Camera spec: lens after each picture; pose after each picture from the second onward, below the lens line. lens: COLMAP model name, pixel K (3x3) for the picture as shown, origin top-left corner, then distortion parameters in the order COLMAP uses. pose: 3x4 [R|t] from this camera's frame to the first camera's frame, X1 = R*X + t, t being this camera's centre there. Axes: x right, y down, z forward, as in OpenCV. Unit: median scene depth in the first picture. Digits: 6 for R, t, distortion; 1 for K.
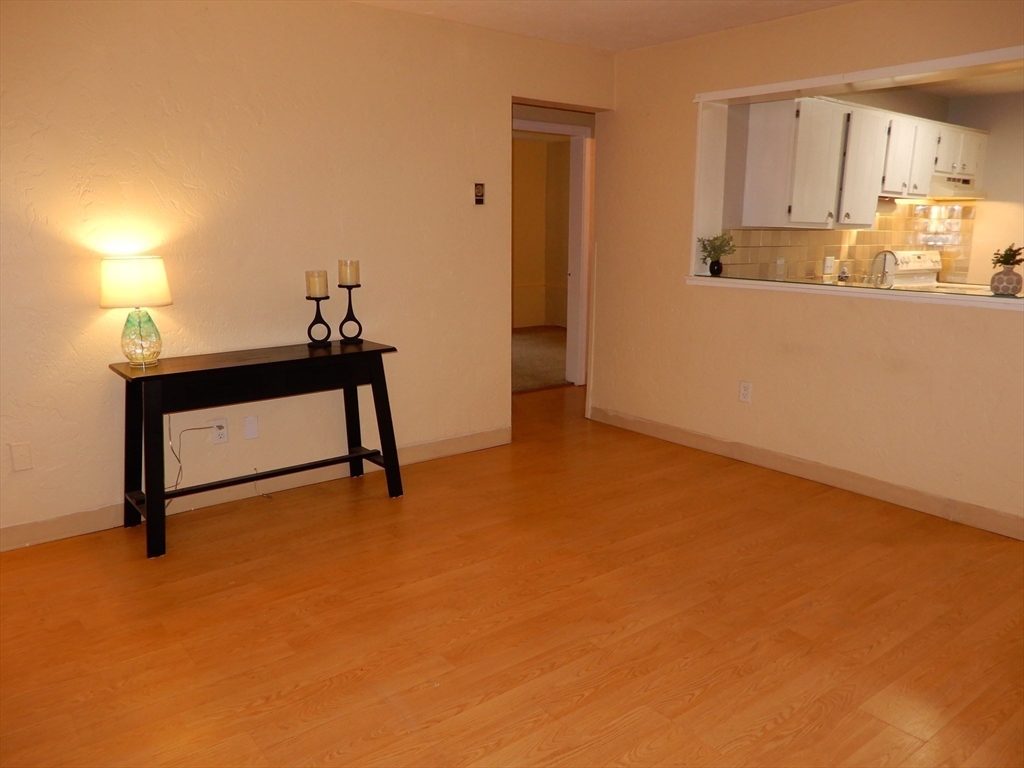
lens RADIAL K [[787.4, 0, 512.0], [0, 787.4, 384.0], [0, 0, 1]] dist [-0.015050, -0.004635]
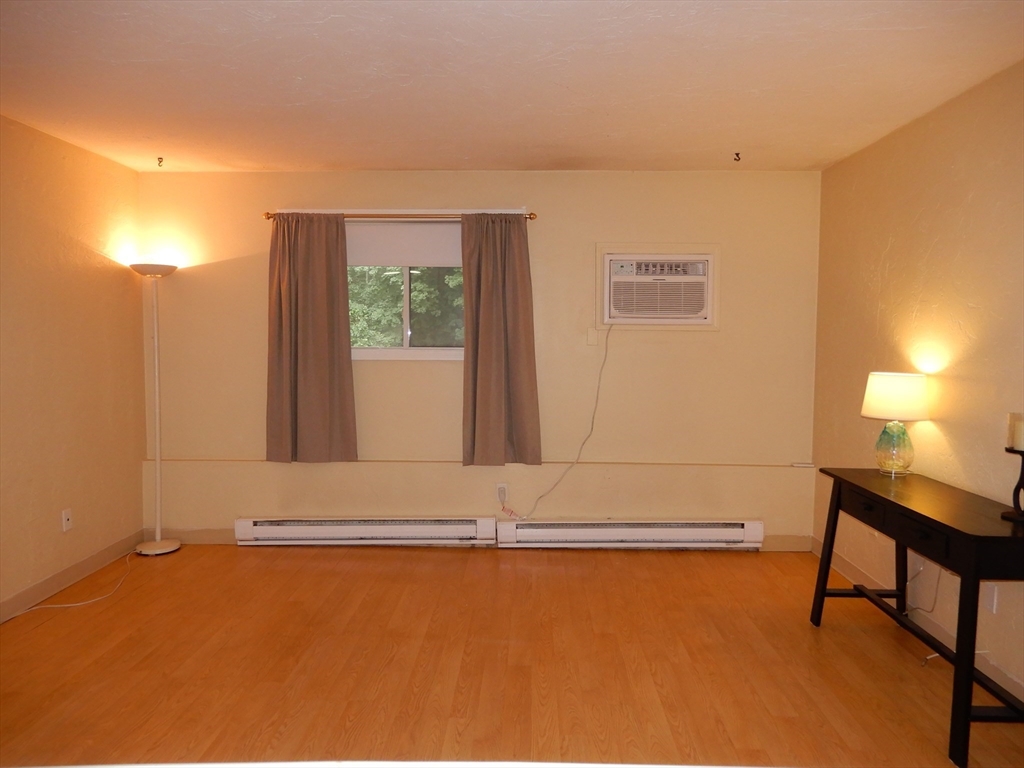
lens RADIAL K [[732.1, 0, 512.0], [0, 732.1, 384.0], [0, 0, 1]] dist [0.017827, 0.004902]
pose [[-0.642592, 0.040292, -0.765148, 0.447498], [-0.165427, 0.967768, 0.189893, -0.176937], [0.748137, 0.248600, -0.615214, 0.857285]]
